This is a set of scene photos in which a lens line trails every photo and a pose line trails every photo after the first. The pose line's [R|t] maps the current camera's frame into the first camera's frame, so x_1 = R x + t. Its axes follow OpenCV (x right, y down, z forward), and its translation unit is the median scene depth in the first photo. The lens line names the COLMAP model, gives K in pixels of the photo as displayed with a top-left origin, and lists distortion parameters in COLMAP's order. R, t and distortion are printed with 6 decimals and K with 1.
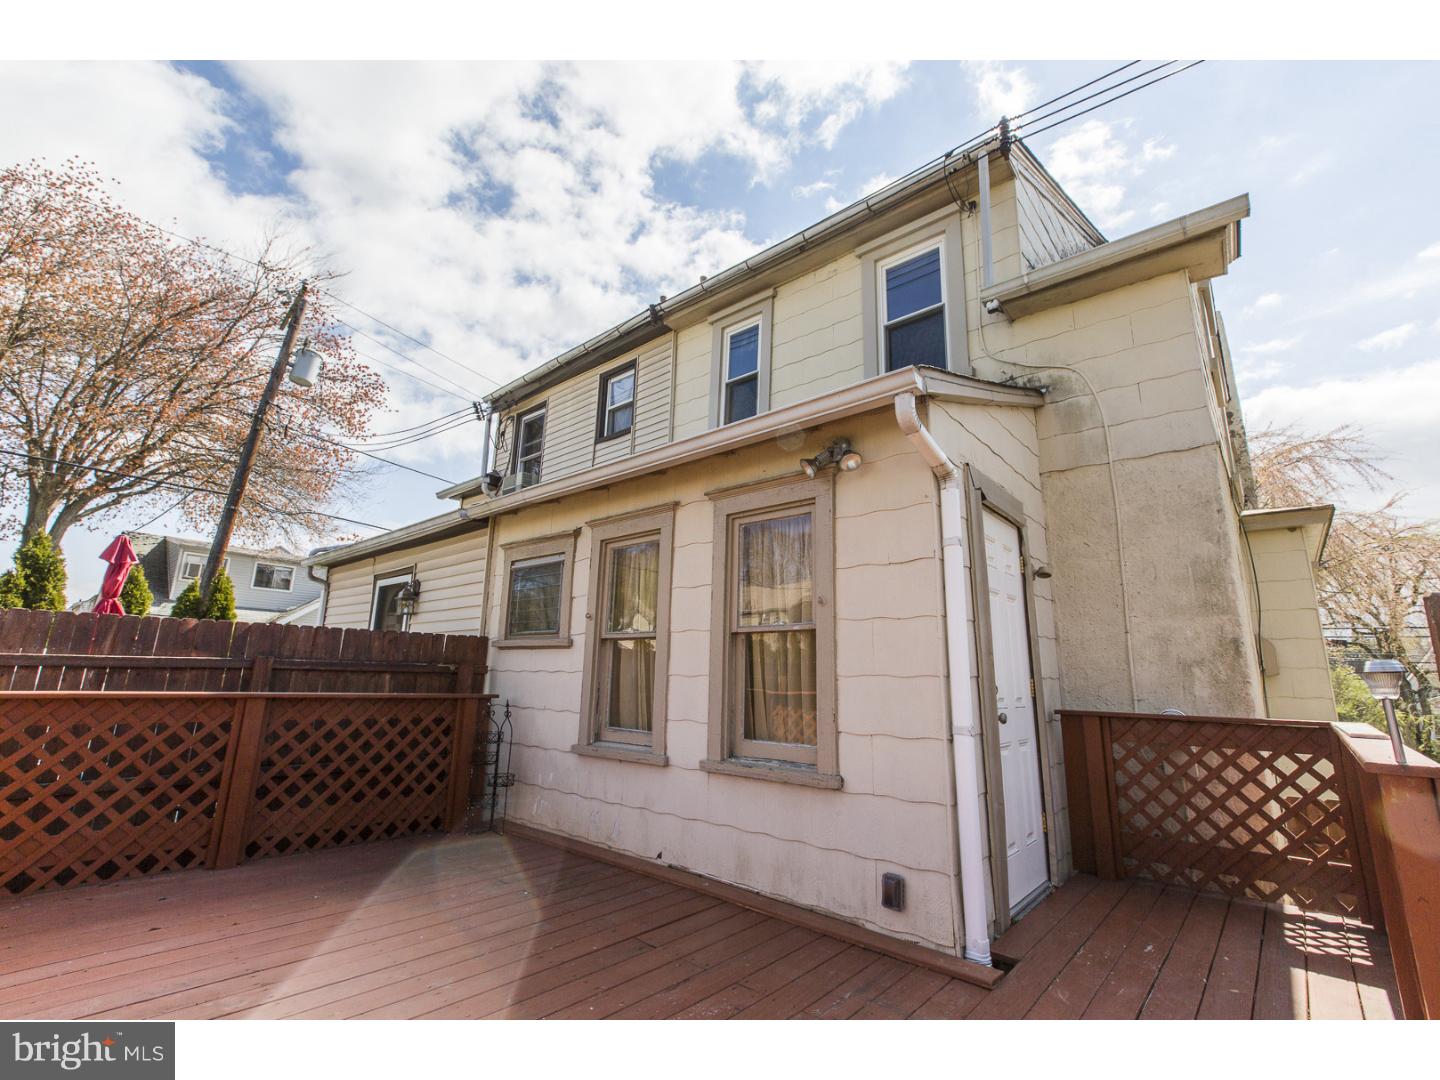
lens RADIAL K [[644.6, 0, 717.0], [0, 644.6, 538.3], [0, 0, 1]] dist [-0.000237, -0.000202]
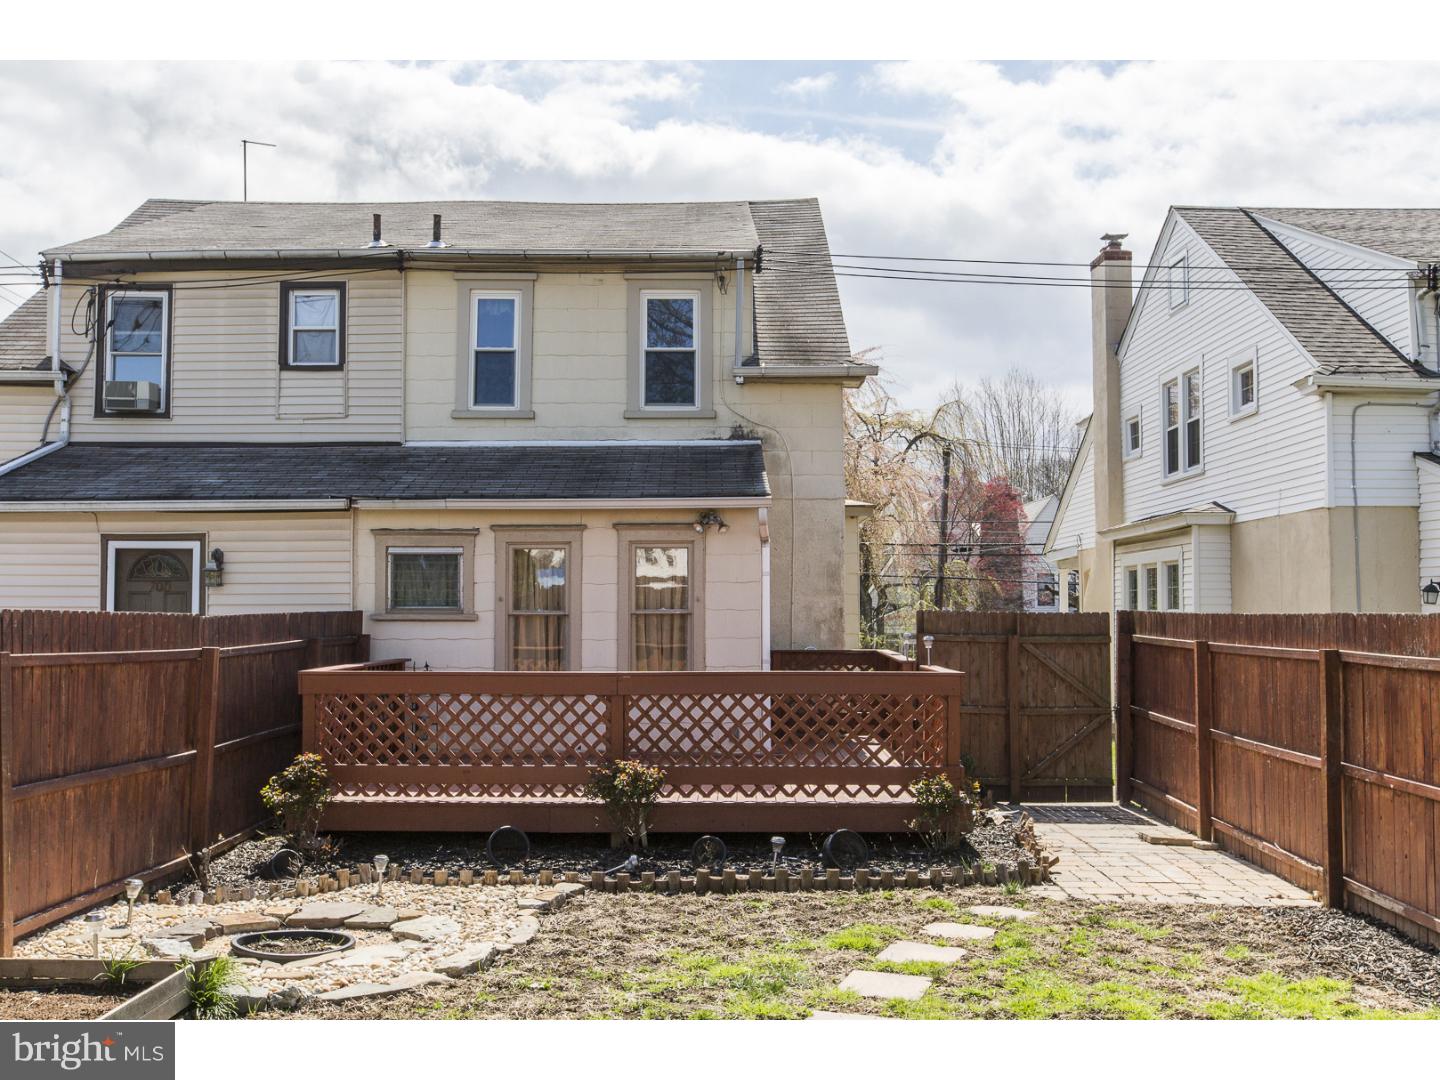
lens RADIAL K [[1389.4, 0, 726.2], [0, 1389.4, 533.3], [0, 0, 1]] dist [-0.026545, 0.000000]
pose [[0.755206, 0.010039, 0.655411, -1.481034], [-0.122514, 0.984425, 0.126090, -0.373016], [-0.643937, -0.175521, 0.744673, -1.234144]]
